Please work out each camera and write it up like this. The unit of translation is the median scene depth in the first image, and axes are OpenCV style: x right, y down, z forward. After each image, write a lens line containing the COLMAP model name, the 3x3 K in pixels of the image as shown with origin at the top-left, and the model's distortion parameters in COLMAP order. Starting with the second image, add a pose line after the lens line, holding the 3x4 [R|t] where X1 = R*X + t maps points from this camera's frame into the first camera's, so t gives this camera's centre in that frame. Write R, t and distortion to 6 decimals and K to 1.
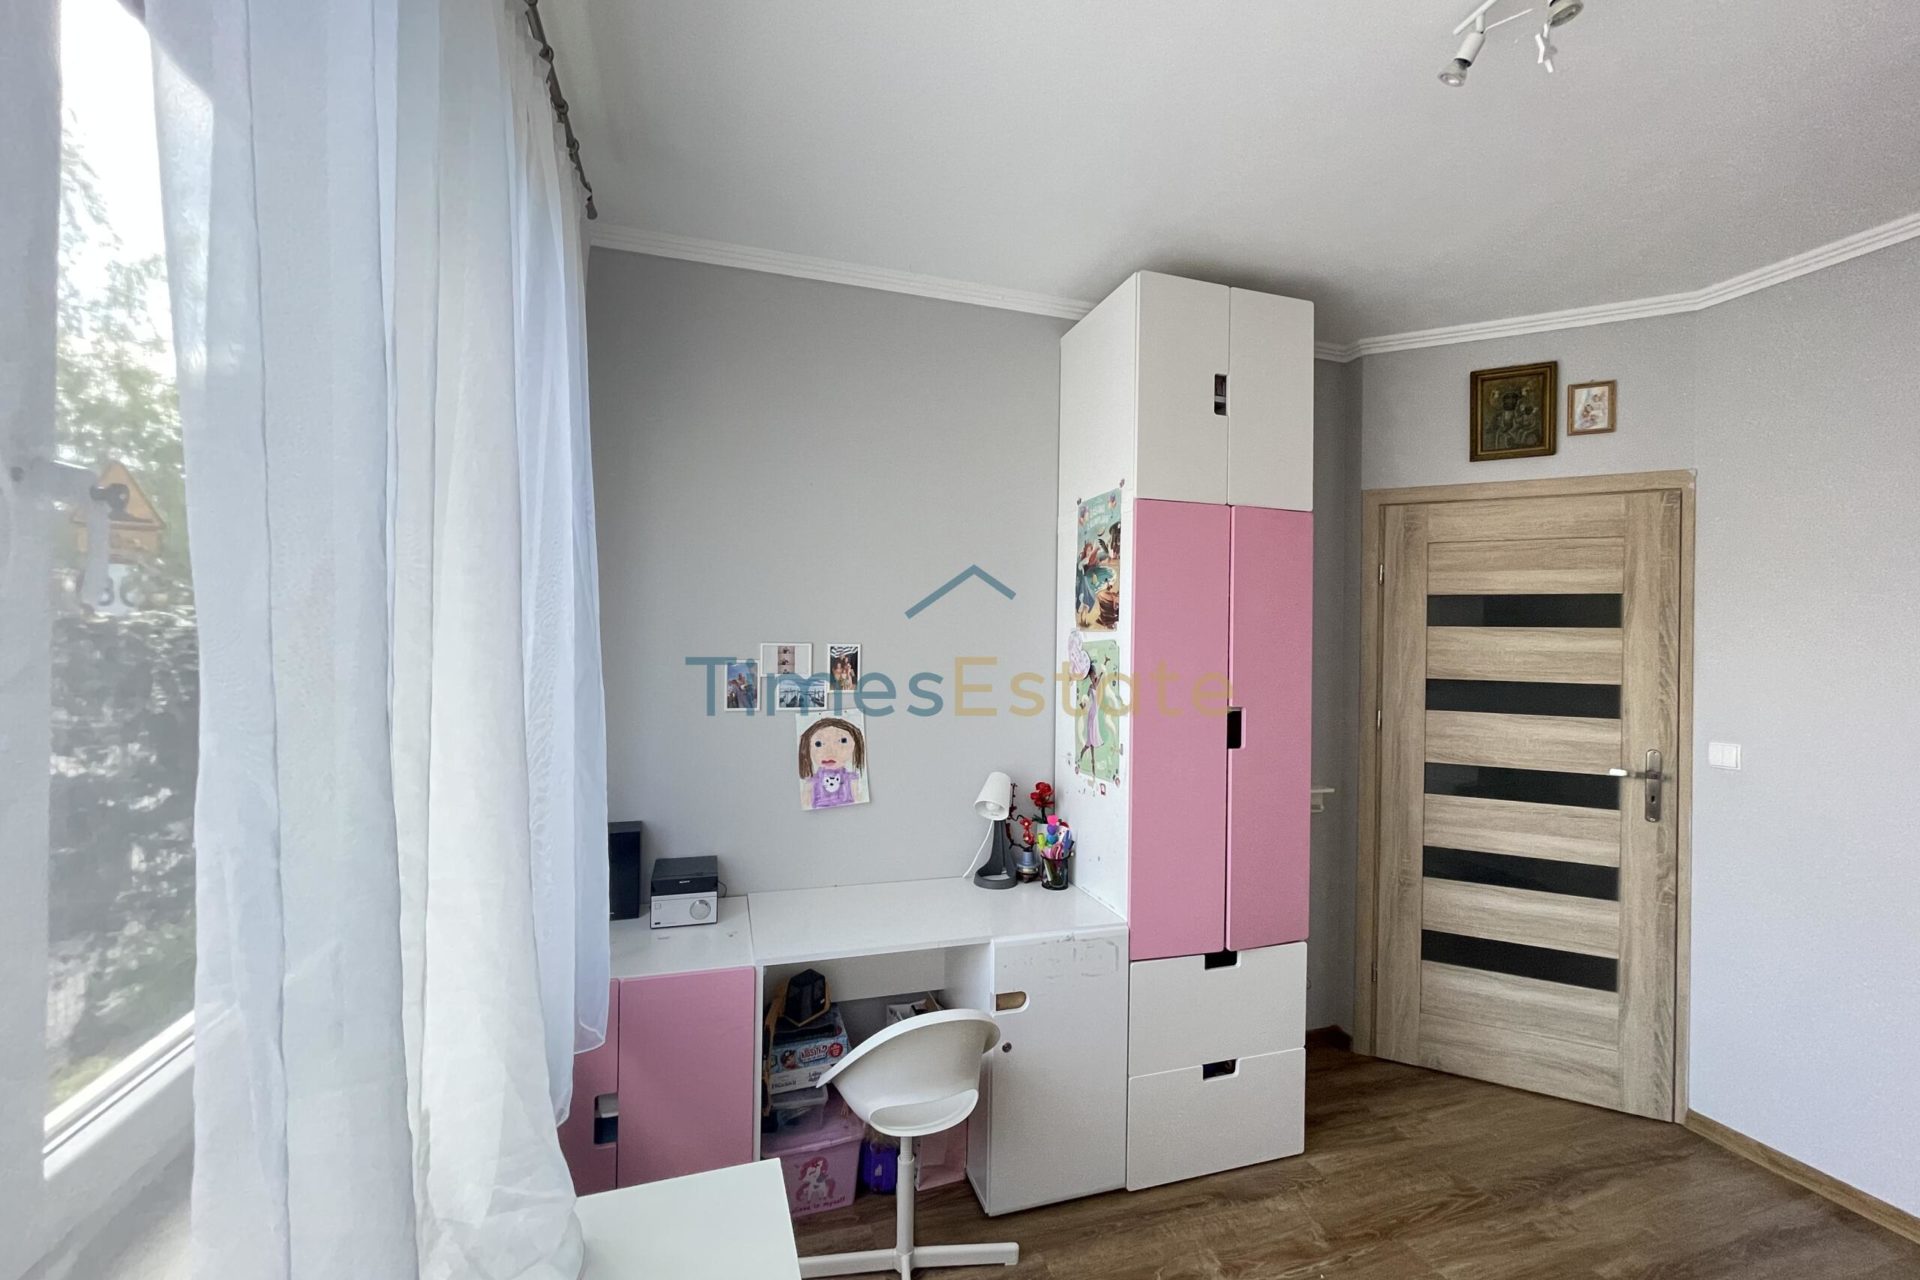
lens RADIAL K [[769.6, 0, 955.0], [0, 769.6, 645.5], [0, 0, 1]] dist [-0.000174, -0.001328]
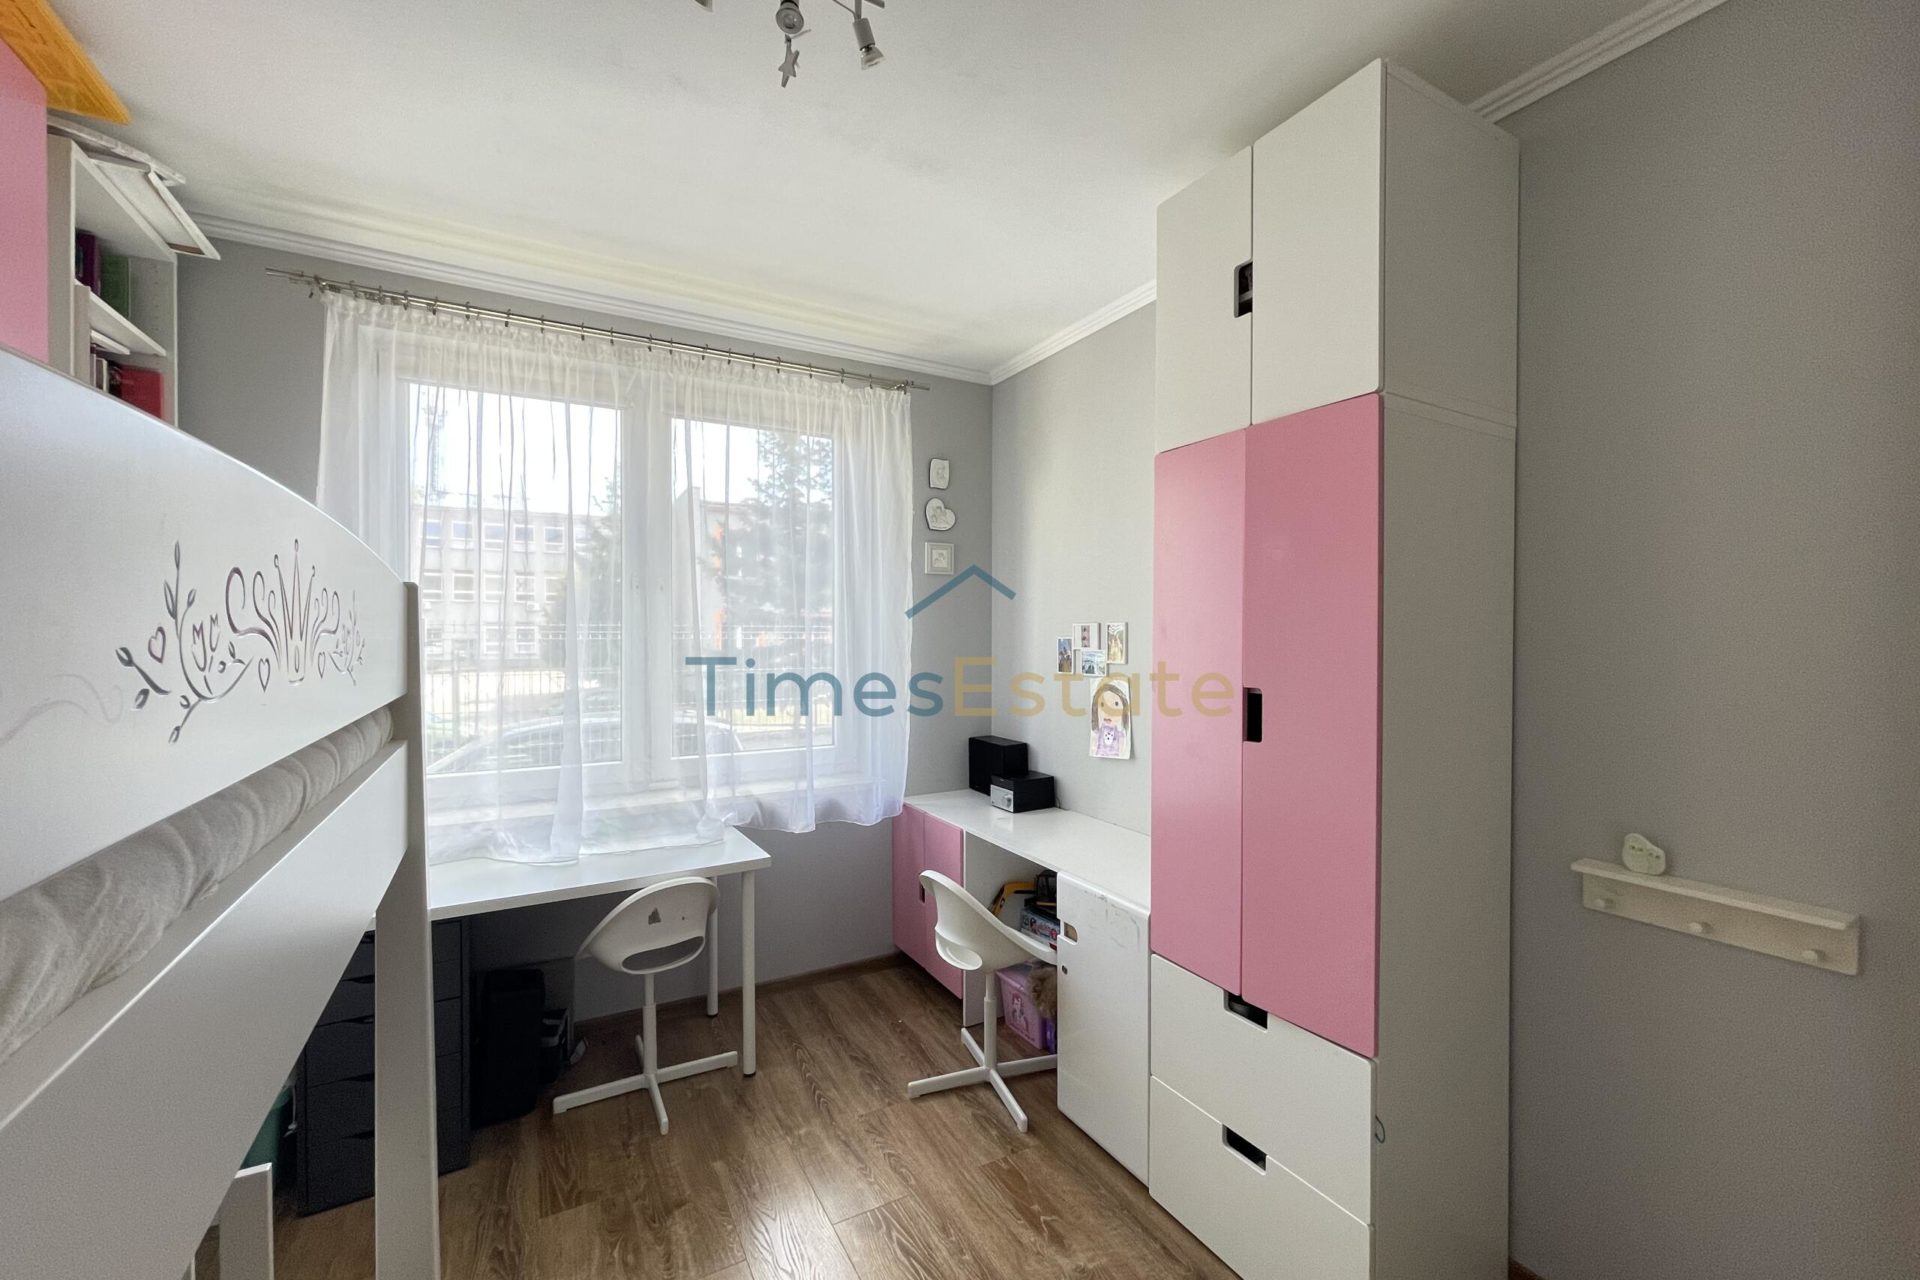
lens RADIAL K [[769.6, 0, 957.9], [0, 769.6, 645.4], [0, 0, 1]] dist [-0.000174, -0.001328]
pose [[0.216697, -0.003307, -0.976233, 1.047341], [0.000473, 0.999994, -0.003283, 0.039941], [0.976239, 0.000250, 0.216697, 0.543498]]
